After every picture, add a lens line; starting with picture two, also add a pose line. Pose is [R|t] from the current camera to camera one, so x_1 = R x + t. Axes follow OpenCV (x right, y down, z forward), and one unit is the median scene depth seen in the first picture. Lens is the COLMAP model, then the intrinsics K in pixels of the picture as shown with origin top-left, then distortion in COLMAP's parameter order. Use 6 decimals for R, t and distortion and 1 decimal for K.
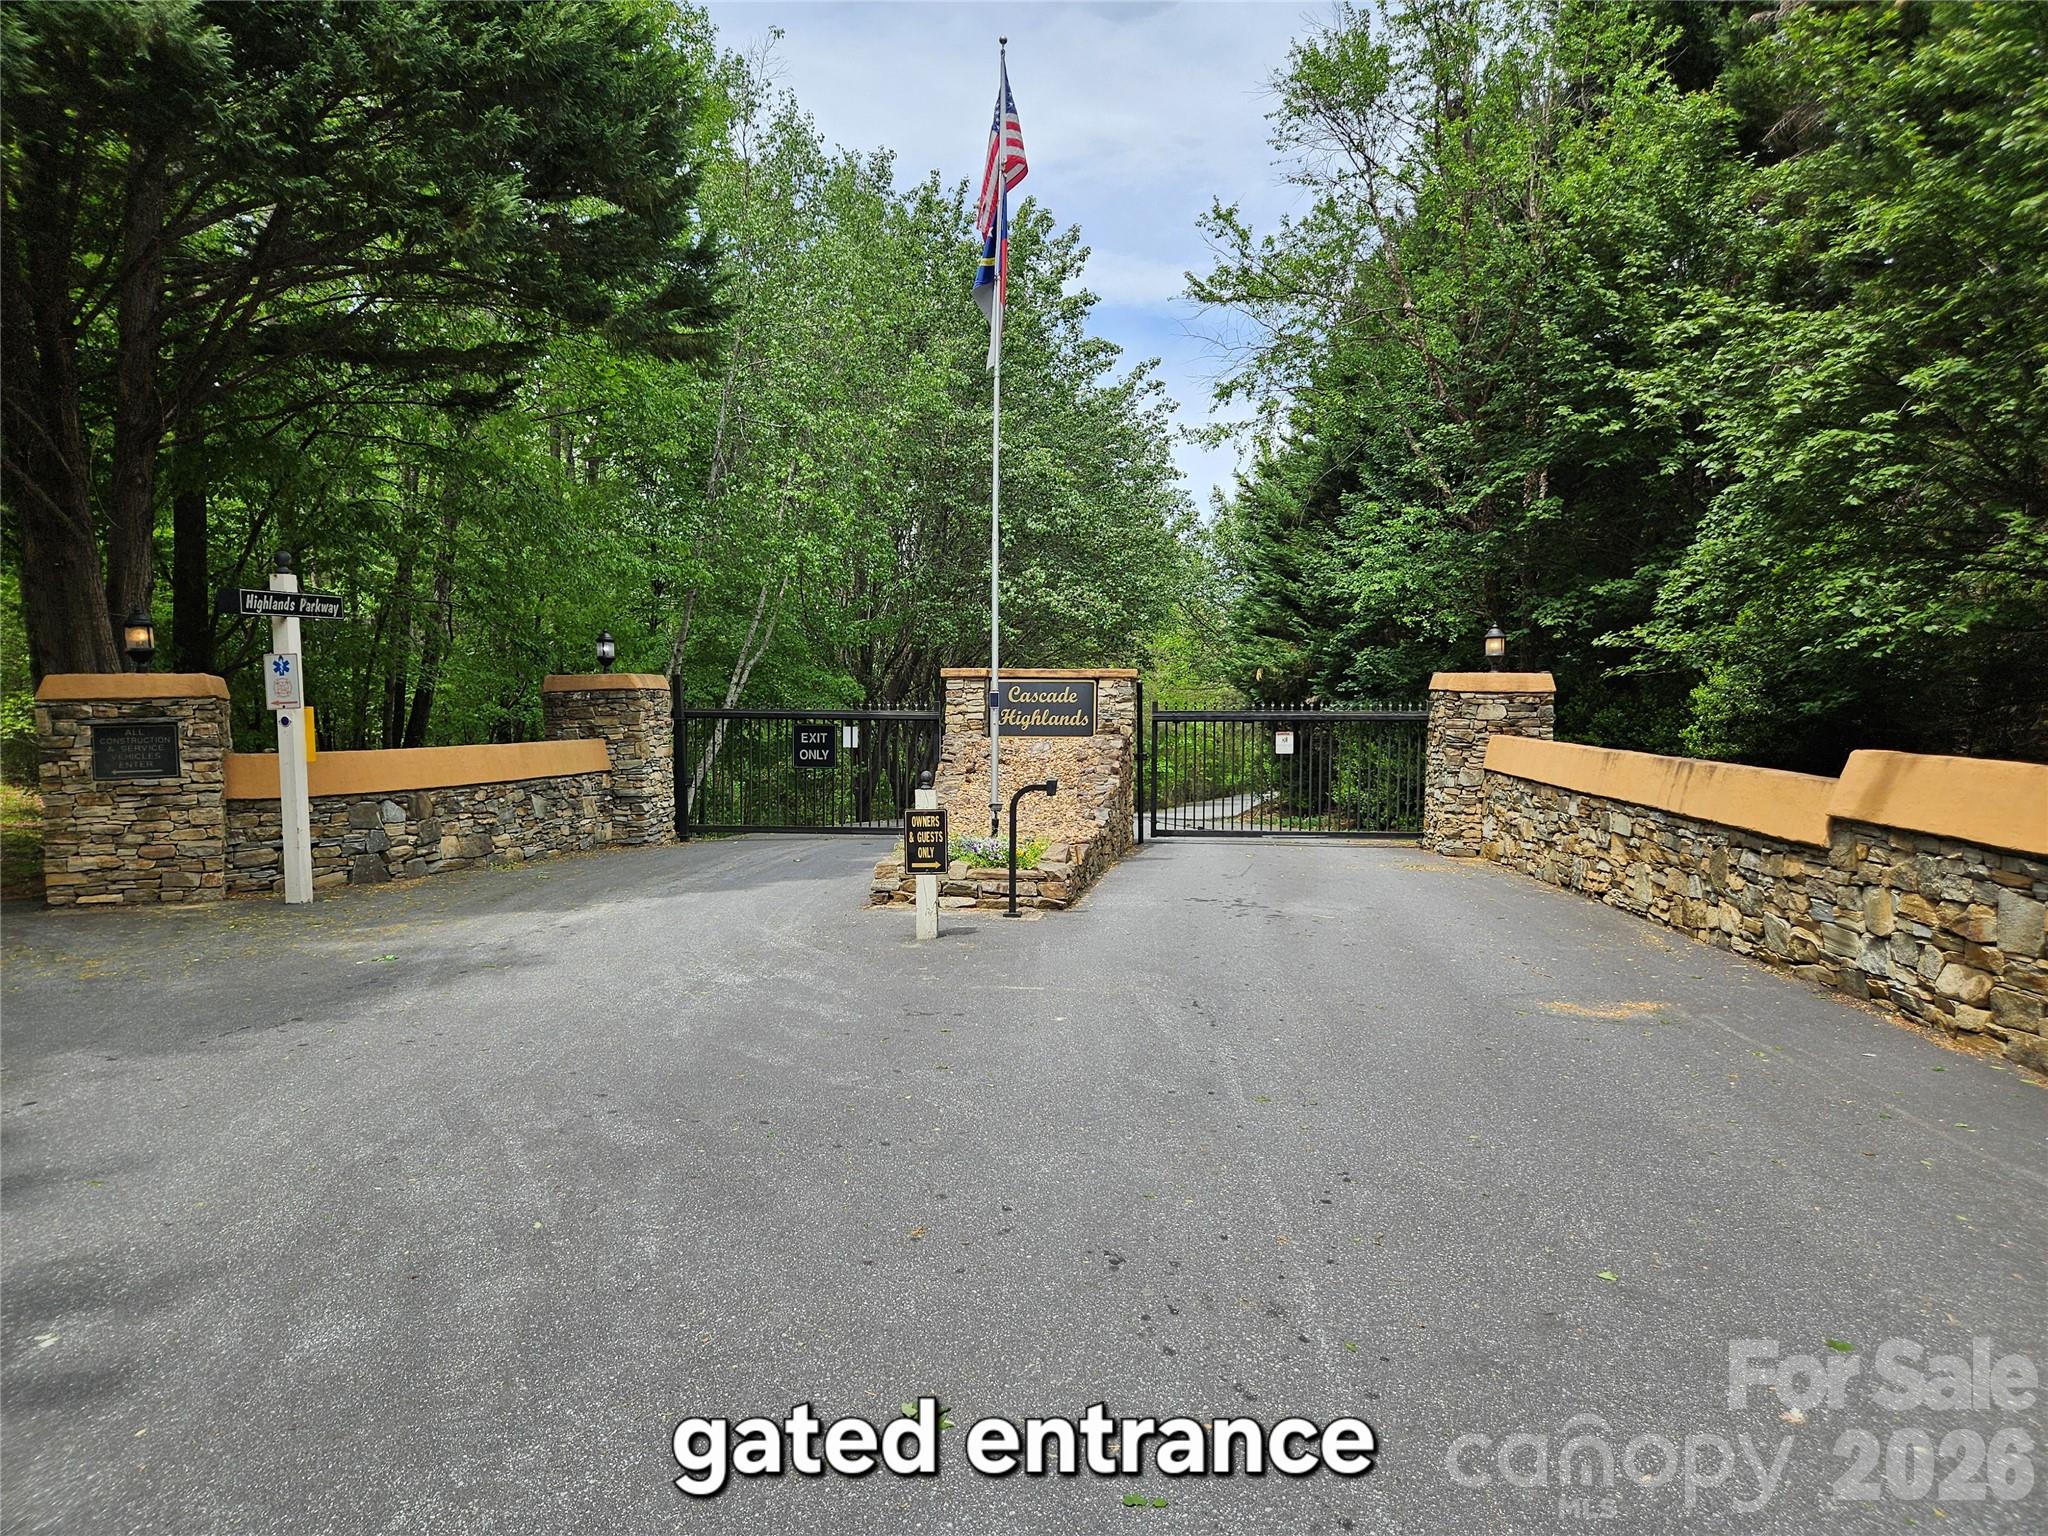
lens RADIAL K [[1386.9, 0, 1037.5], [0, 1386.9, 767.2], [0, 0, 1]] dist [0.064466, -0.051543]
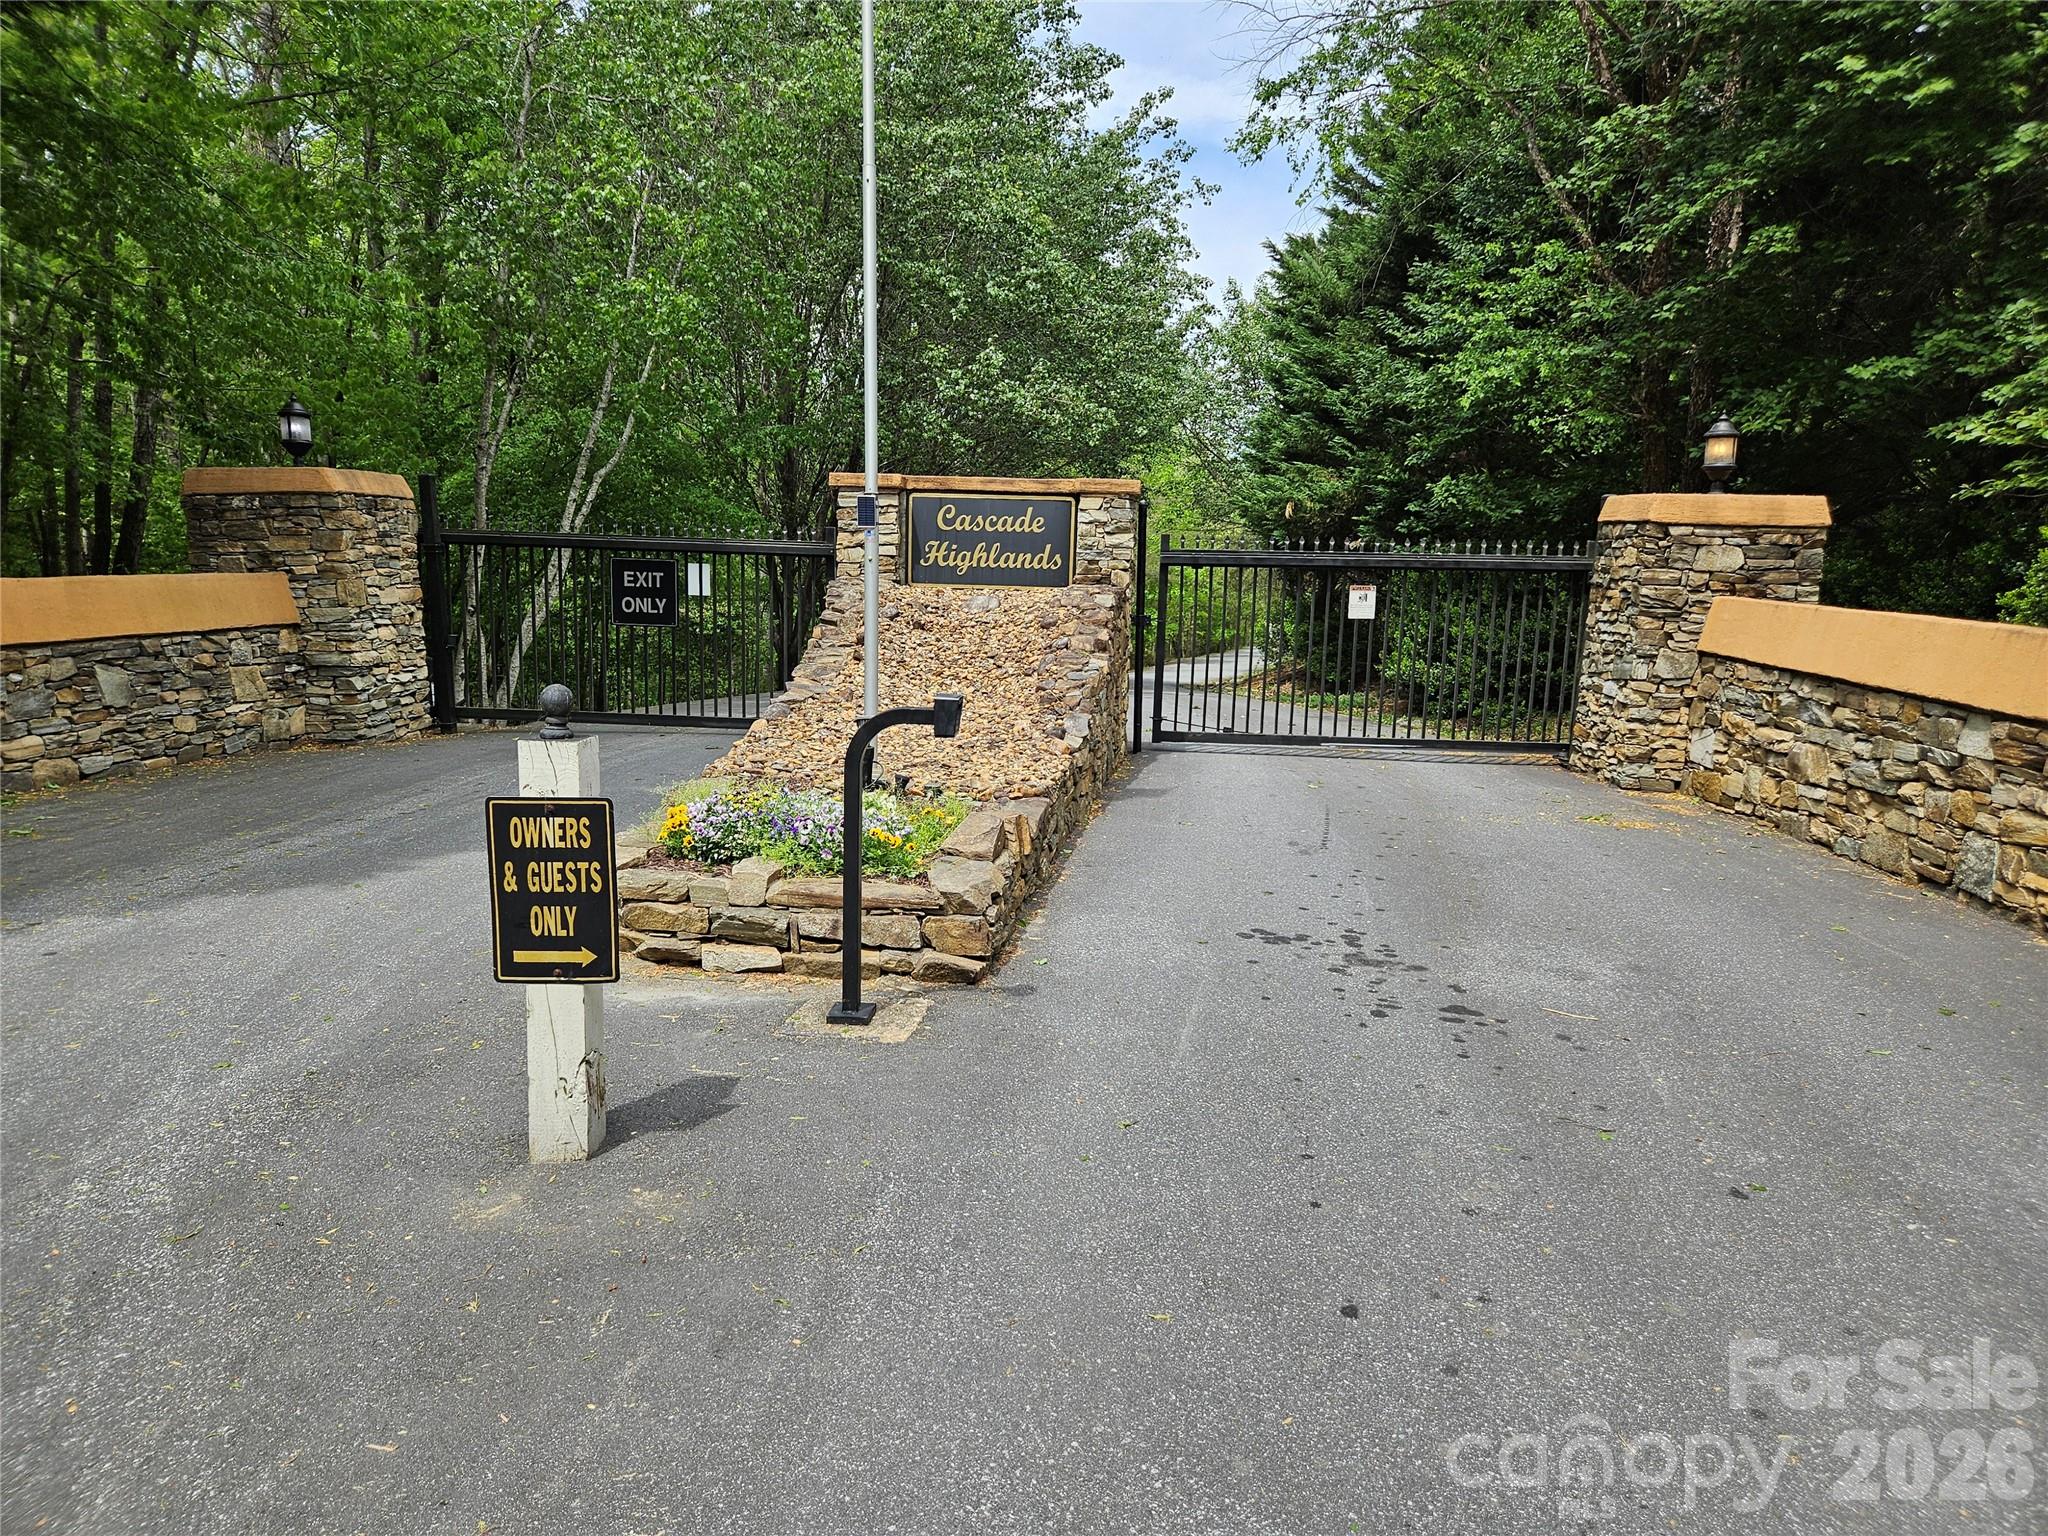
lens RADIAL K [[1386.9, 0, 1037.5], [0, 1386.9, 767.2], [0, 0, 1]] dist [0.064466, -0.051543]
pose [[0.999735, 0.018574, 0.013601, 0.019006], [-0.019949, 0.993823, 0.109165, -0.009301], [-0.011489, -0.109407, 0.993931, 0.359606]]
